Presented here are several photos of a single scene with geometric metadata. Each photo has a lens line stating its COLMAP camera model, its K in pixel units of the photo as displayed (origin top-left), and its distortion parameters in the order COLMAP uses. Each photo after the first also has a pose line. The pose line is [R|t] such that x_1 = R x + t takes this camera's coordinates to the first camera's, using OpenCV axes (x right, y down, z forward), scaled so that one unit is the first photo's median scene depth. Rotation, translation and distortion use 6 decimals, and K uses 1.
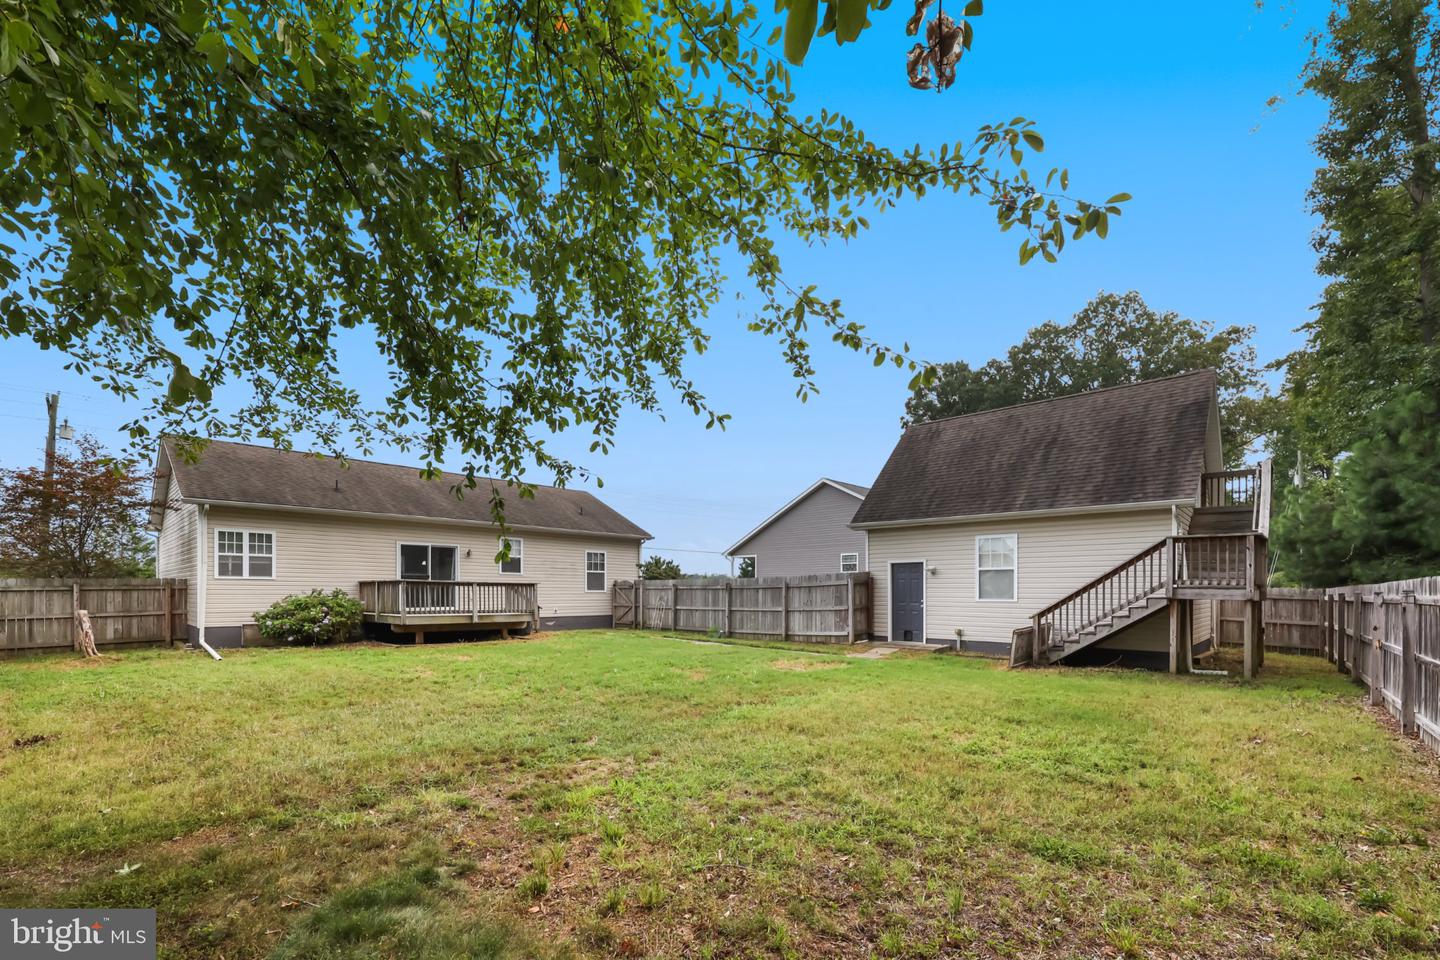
lens RADIAL K [[594.2, 0, 722.1], [0, 594.2, 486.4], [0, 0, 1]] dist [0.003718, 0.000778]
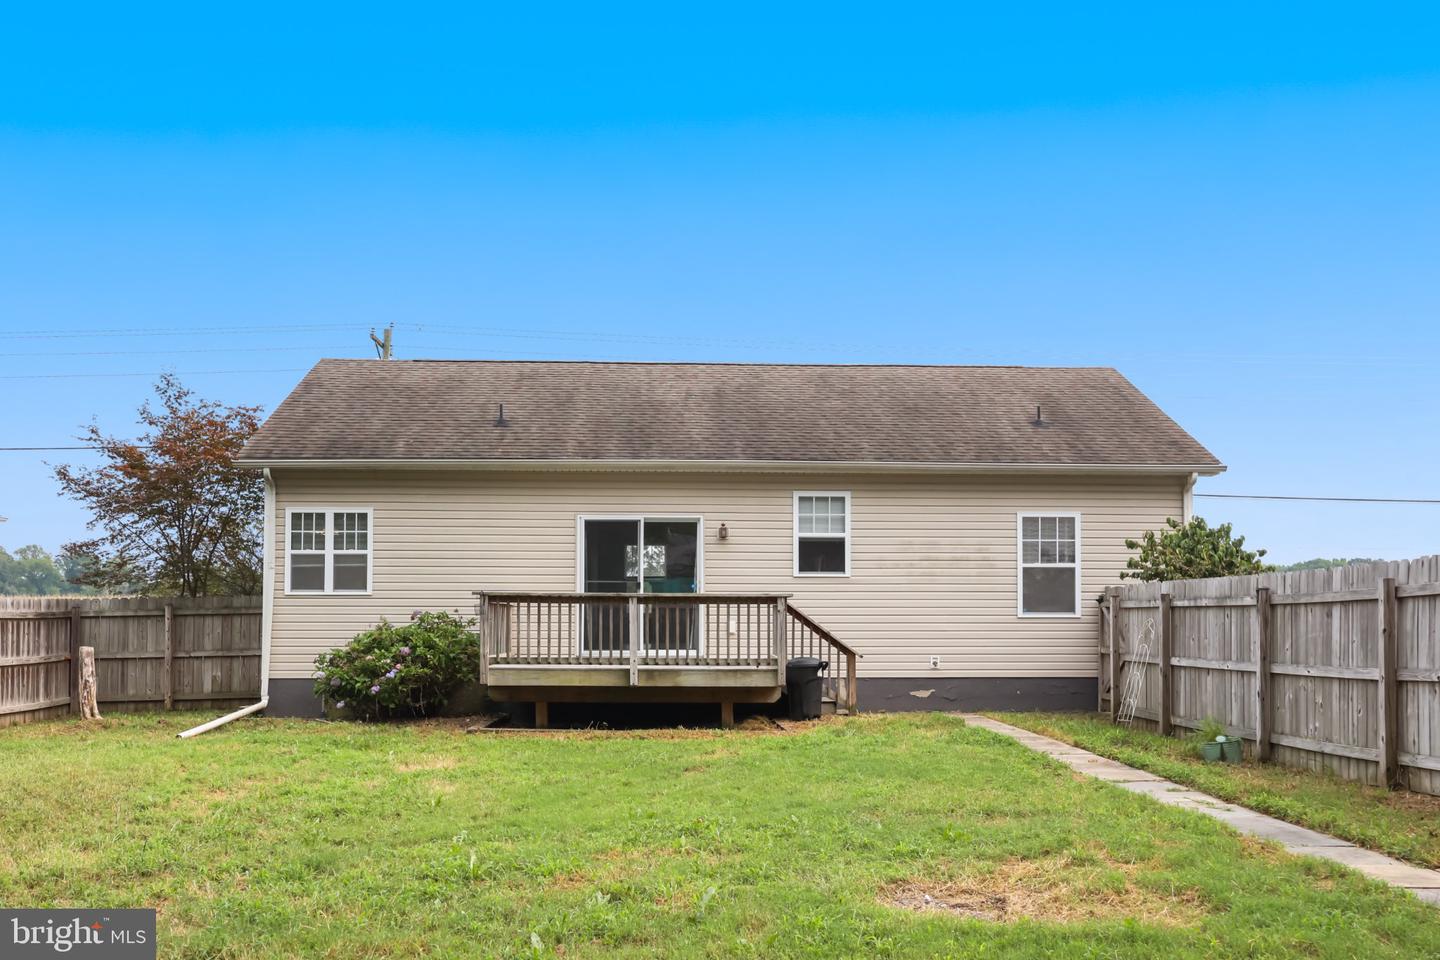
lens RADIAL K [[1289.5, 0, 719.9], [0, 1289.5, 477.5], [0, 0, 1]] dist [0.008911, 0.007195]
pose [[0.738899, -0.076174, -0.669497, 0.279868], [0.119713, 0.992623, 0.019184, 0.064373], [0.663097, -0.094322, 0.742567, 0.343044]]
